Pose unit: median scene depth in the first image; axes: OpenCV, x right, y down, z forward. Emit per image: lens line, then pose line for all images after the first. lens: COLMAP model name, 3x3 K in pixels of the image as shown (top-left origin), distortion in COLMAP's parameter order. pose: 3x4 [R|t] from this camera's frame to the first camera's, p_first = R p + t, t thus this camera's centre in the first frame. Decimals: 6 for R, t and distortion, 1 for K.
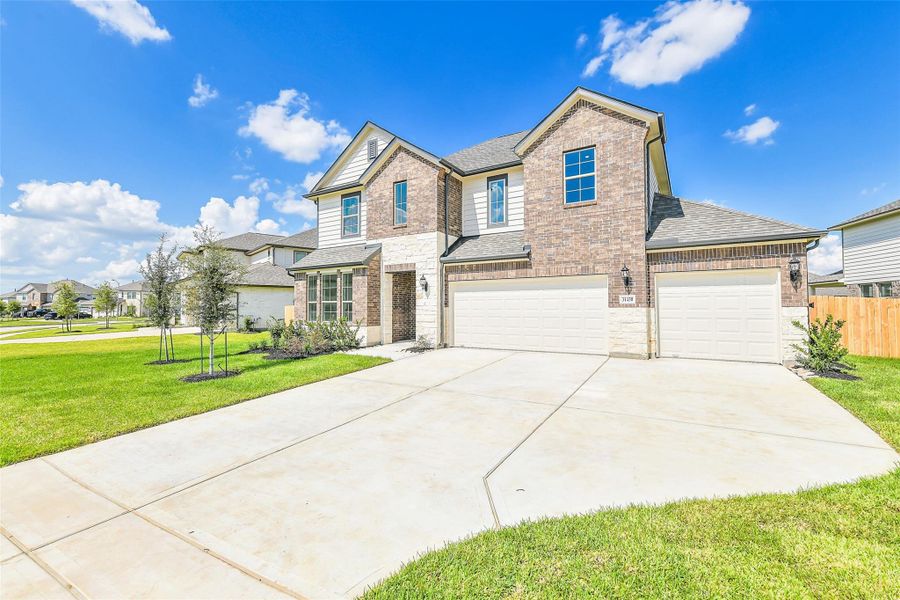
lens RADIAL K [[386.9, 0, 451.0], [0, 386.9, 297.0], [0, 0, 1]] dist [0.001644, -0.000564]
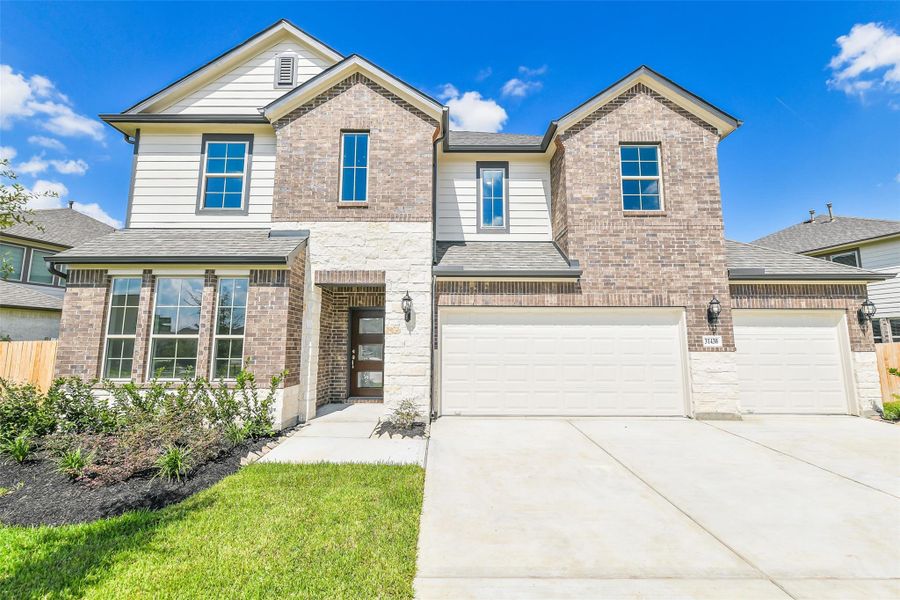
lens RADIAL K [[386.9, 0, 451.0], [0, 386.9, 297.0], [0, 0, 1]] dist [0.001644, -0.000564]
pose [[0.853535, 0.070370, 0.516262, -0.309563], [-0.020876, 0.994661, -0.101065, 0.005961], [-0.520617, 0.075485, 0.850447, 0.479081]]
